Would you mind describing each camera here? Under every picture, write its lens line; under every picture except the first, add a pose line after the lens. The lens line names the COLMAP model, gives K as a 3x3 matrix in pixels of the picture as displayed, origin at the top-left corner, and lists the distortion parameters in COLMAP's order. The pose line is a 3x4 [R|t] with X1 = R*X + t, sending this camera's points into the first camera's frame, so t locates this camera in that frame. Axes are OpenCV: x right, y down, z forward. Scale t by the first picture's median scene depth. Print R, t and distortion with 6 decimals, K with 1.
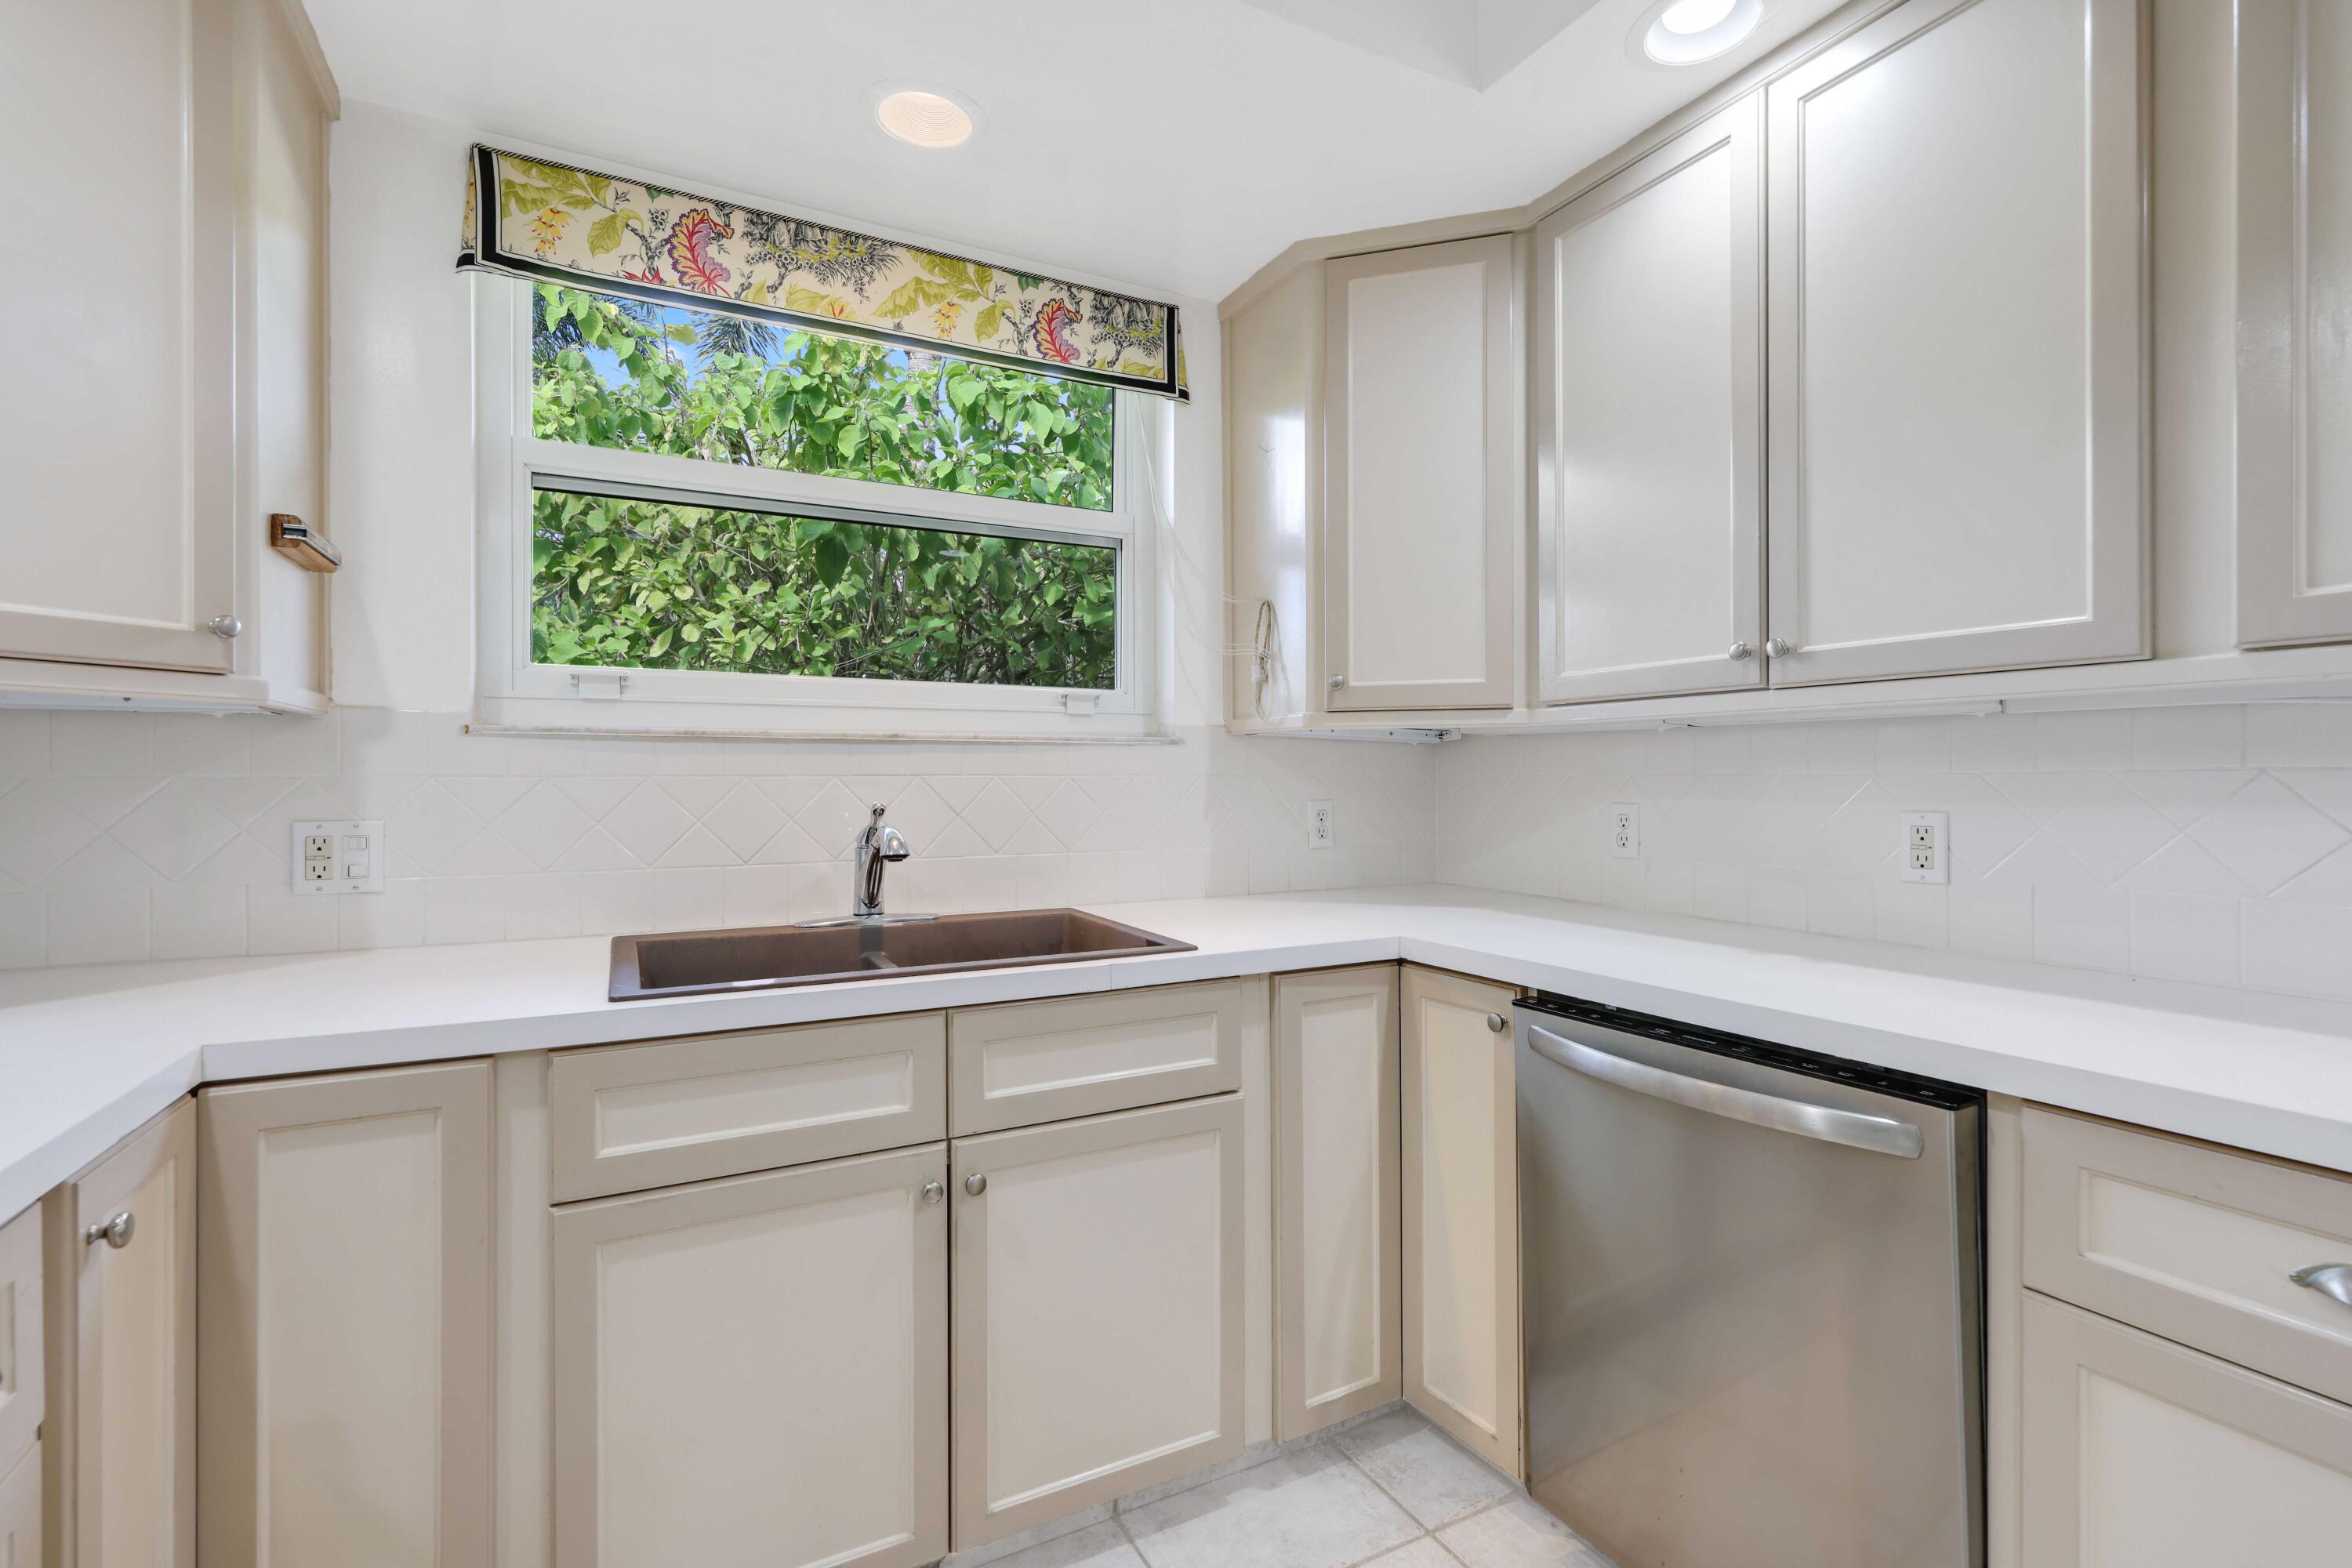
lens RADIAL K [[1081.1, 0, 1187.4], [0, 1081.1, 775.5], [0, 0, 1]] dist [0.000425, 0.000059]
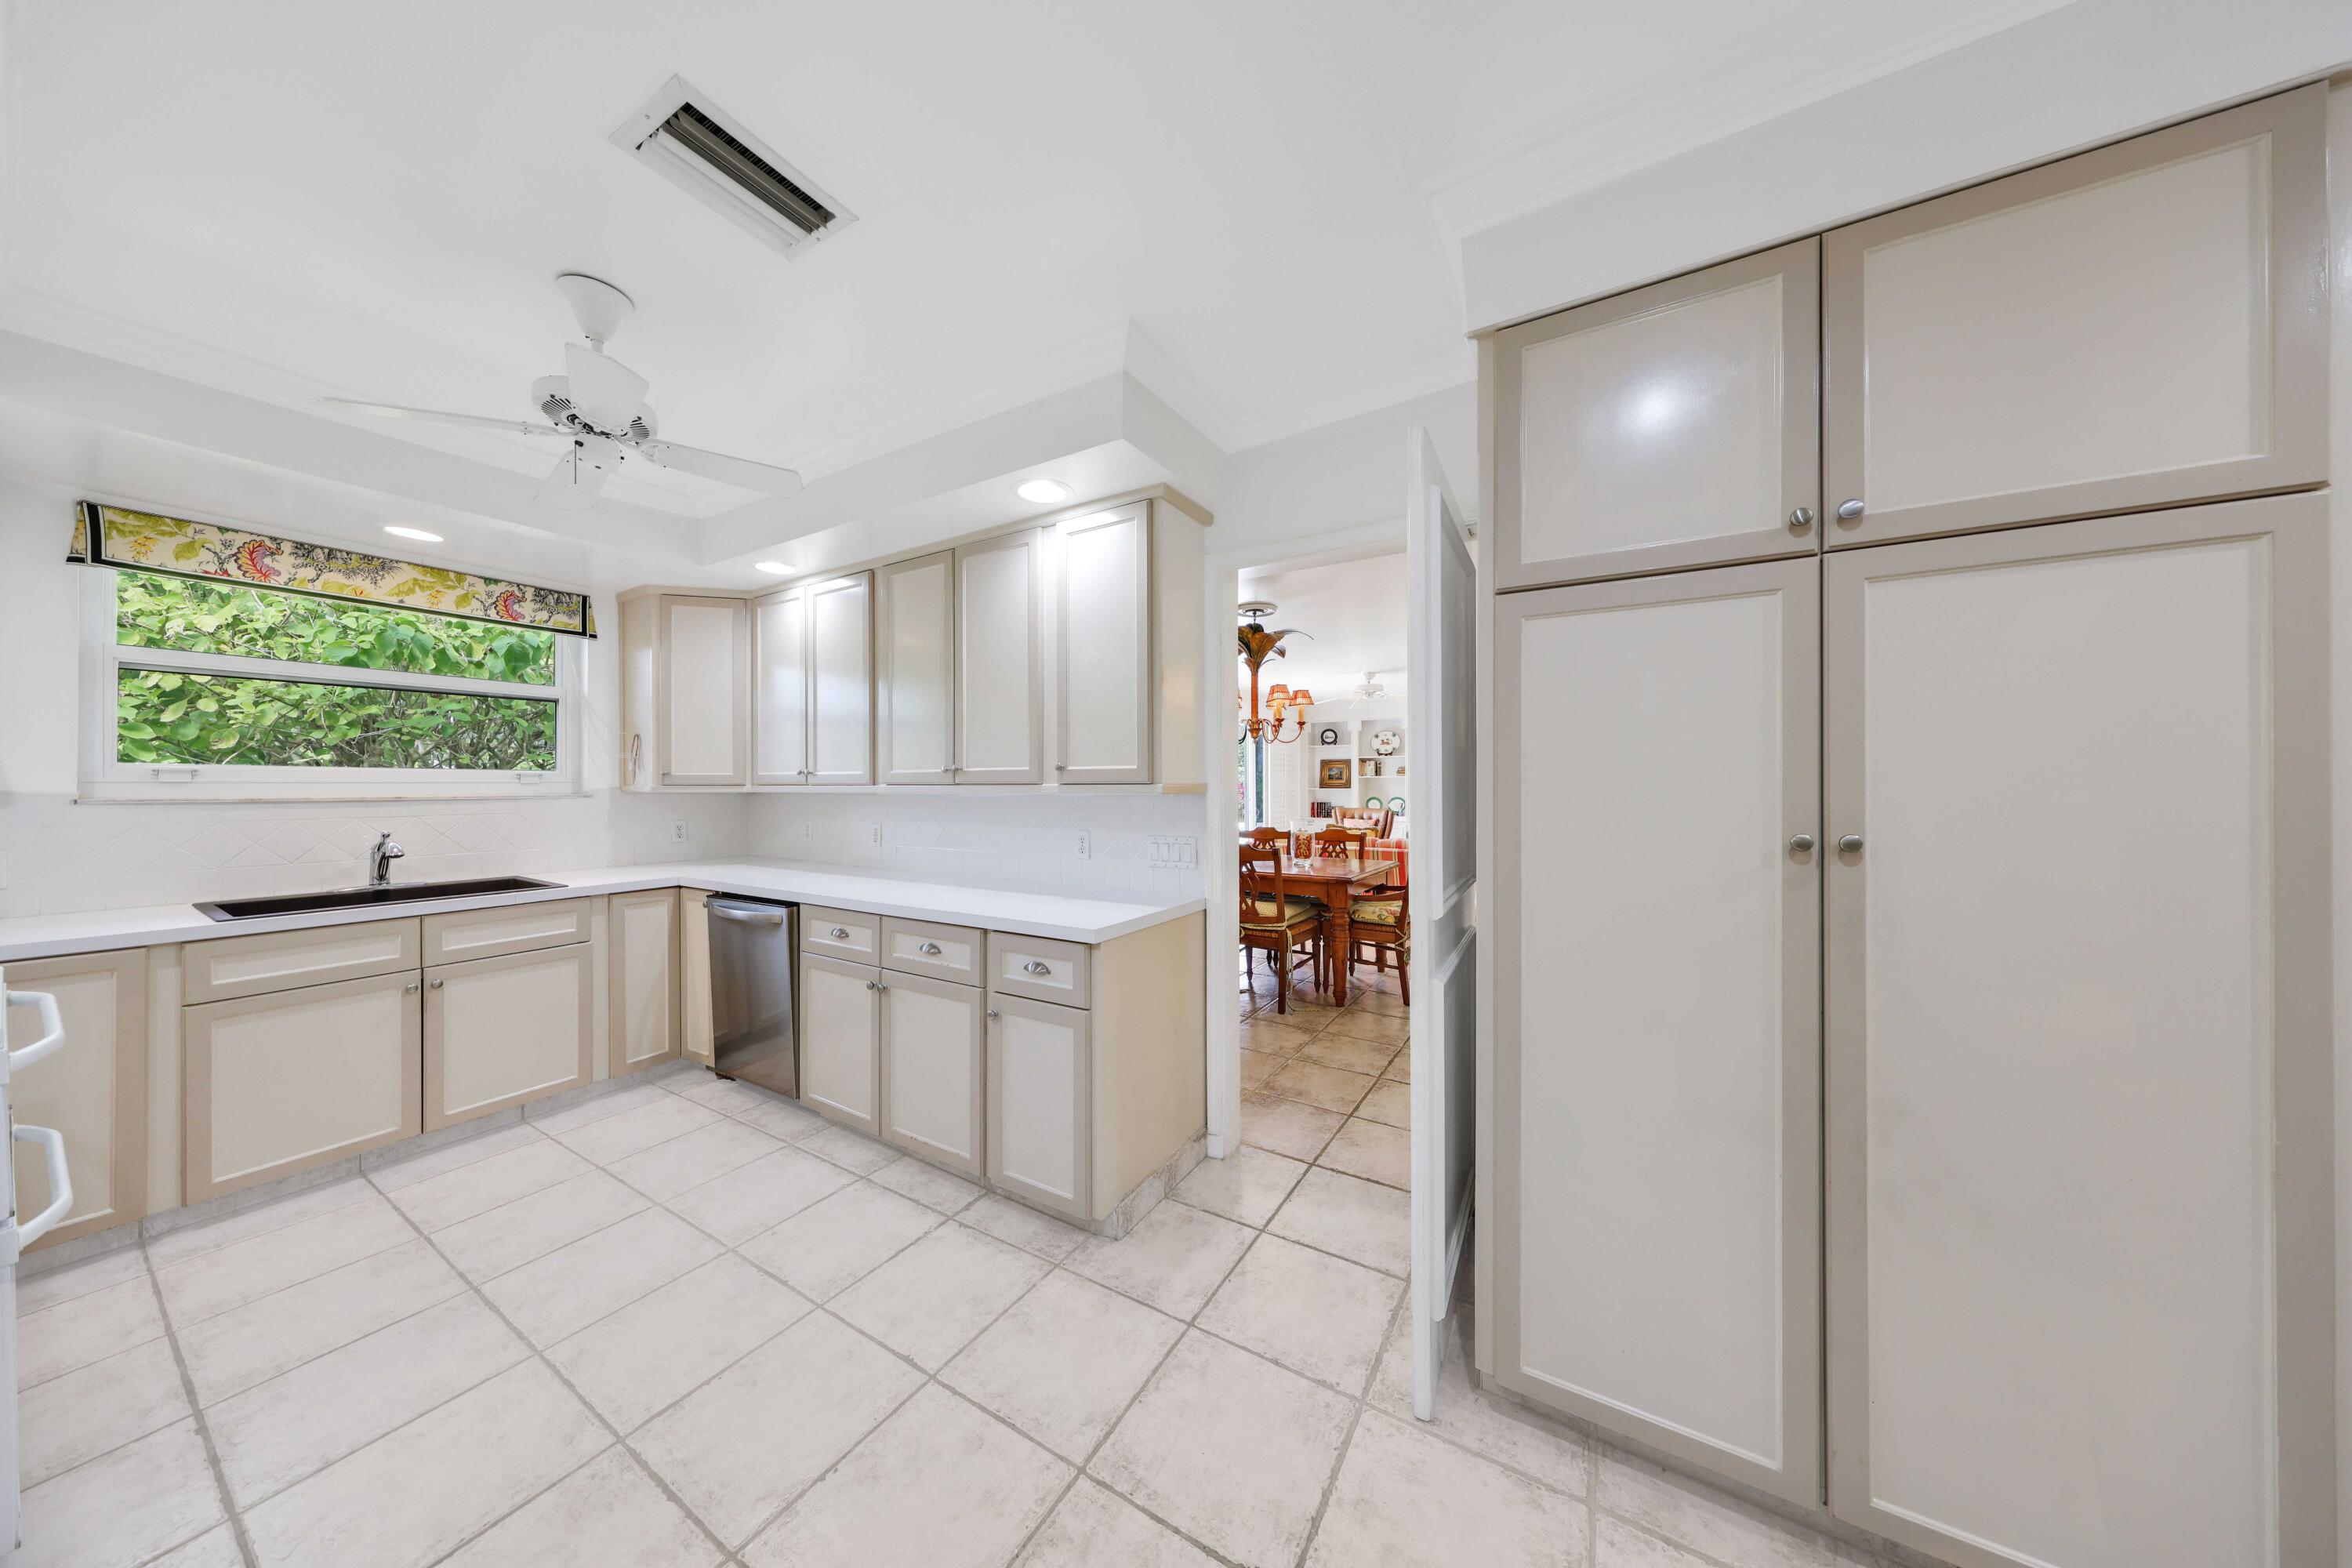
lens RADIAL K [[702.4, 0, 1179.8], [0, 702.4, 782.4], [0, 0, 1]] dist [0.001788, 0.000178]
pose [[0.855117, 0.001019, 0.518435, 0.334875], [0.000239, 0.999997, -0.002361, -0.067908], [-0.518436, 0.002143, 0.855114, -1.006443]]
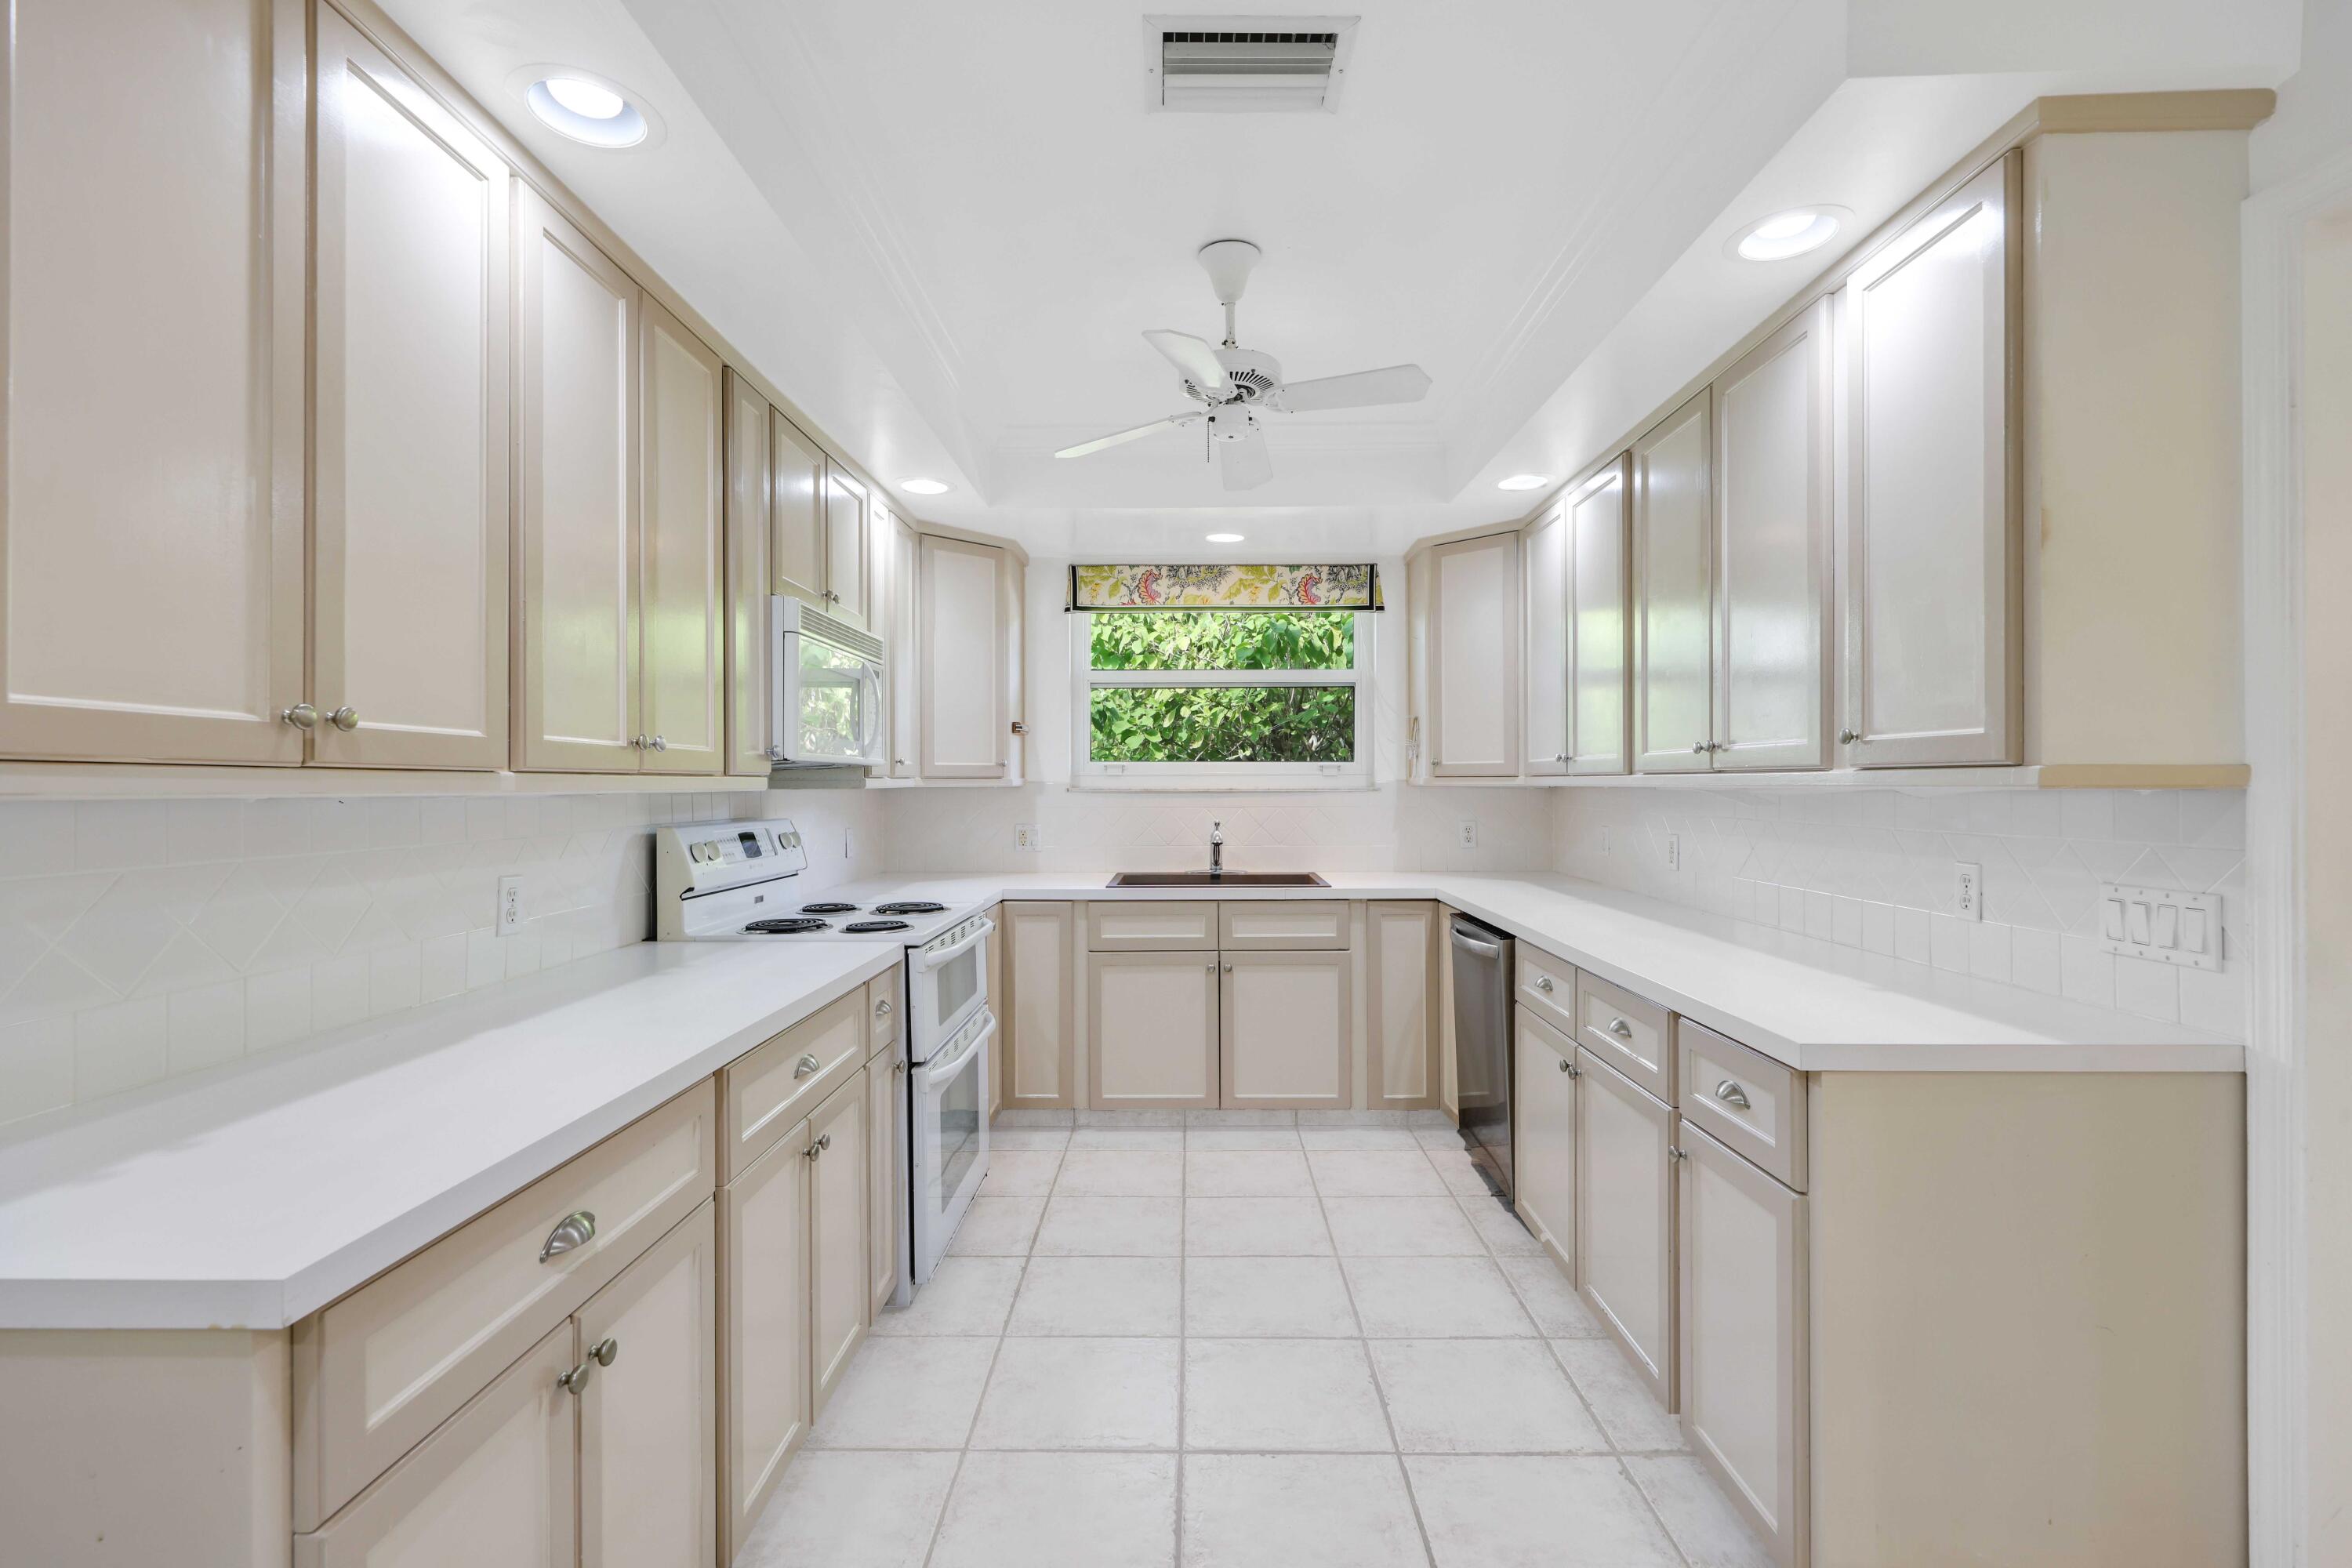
lens RADIAL K [[1055.1, 0, 1176.0], [0, 1055.1, 784.0], [0, 0, 1]] dist [-0.000774, -0.000082]
pose [[0.878084, -0.000753, -0.478506, 0.705639], [0.002388, 0.999993, 0.002810, -0.058361], [0.478500, -0.003611, 0.878080, -1.004189]]
